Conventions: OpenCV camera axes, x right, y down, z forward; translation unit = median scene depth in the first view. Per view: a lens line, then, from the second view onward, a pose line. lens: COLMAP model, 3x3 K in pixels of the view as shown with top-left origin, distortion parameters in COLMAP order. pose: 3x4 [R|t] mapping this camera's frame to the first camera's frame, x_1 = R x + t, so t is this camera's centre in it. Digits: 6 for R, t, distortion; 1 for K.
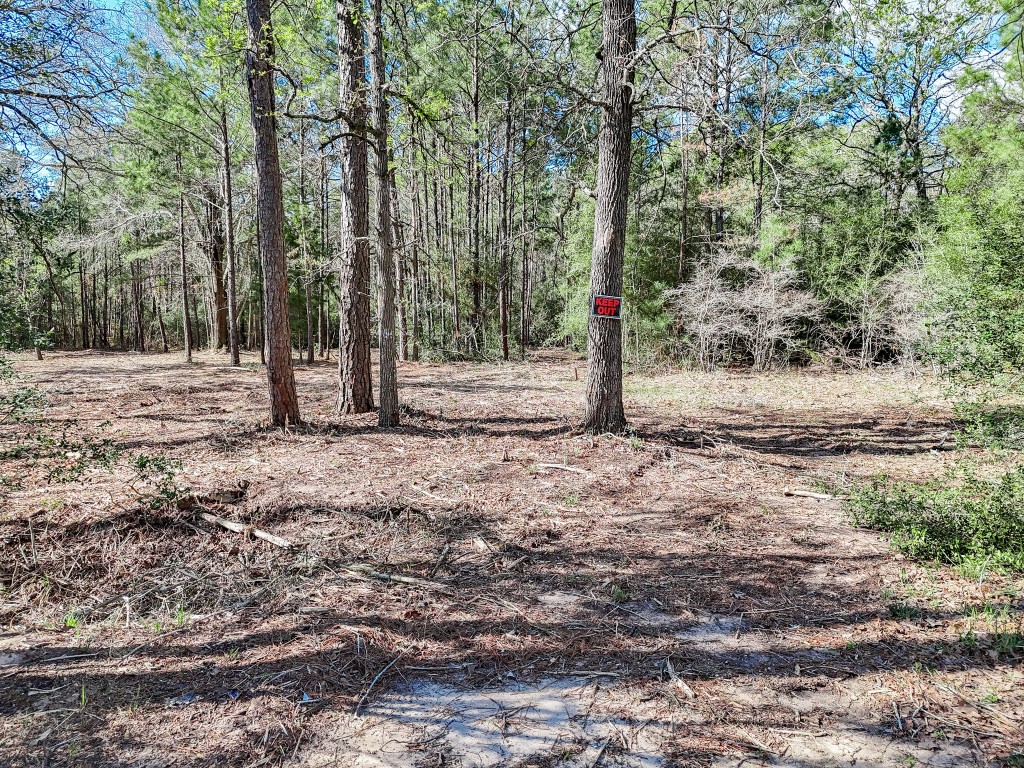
lens RADIAL K [[749.7, 0, 512.0], [0, 749.7, 384.0], [0, 0, 1]] dist [0.074344, -0.070355]
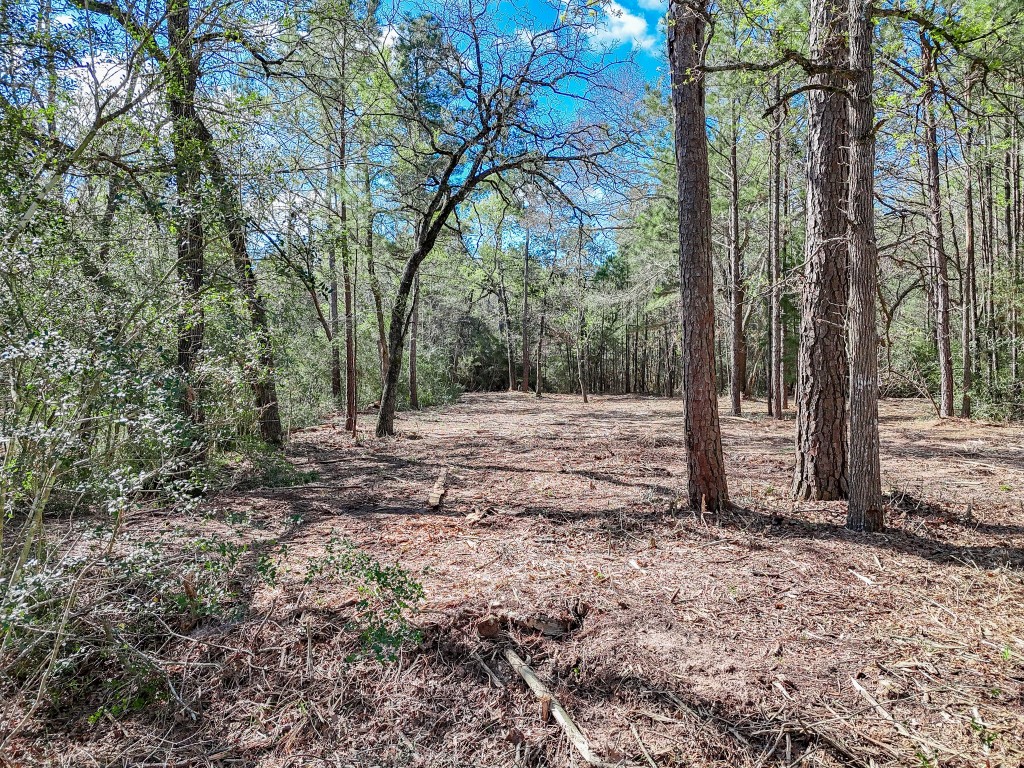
lens RADIAL K [[749.7, 0, 512.0], [0, 749.7, 384.0], [0, 0, 1]] dist [0.074344, -0.070355]
pose [[0.773049, 0.008655, -0.634288, 0.010719], [-0.047345, 0.997905, -0.044085, -0.021964], [0.632577, 0.064110, 0.771839, 0.299411]]
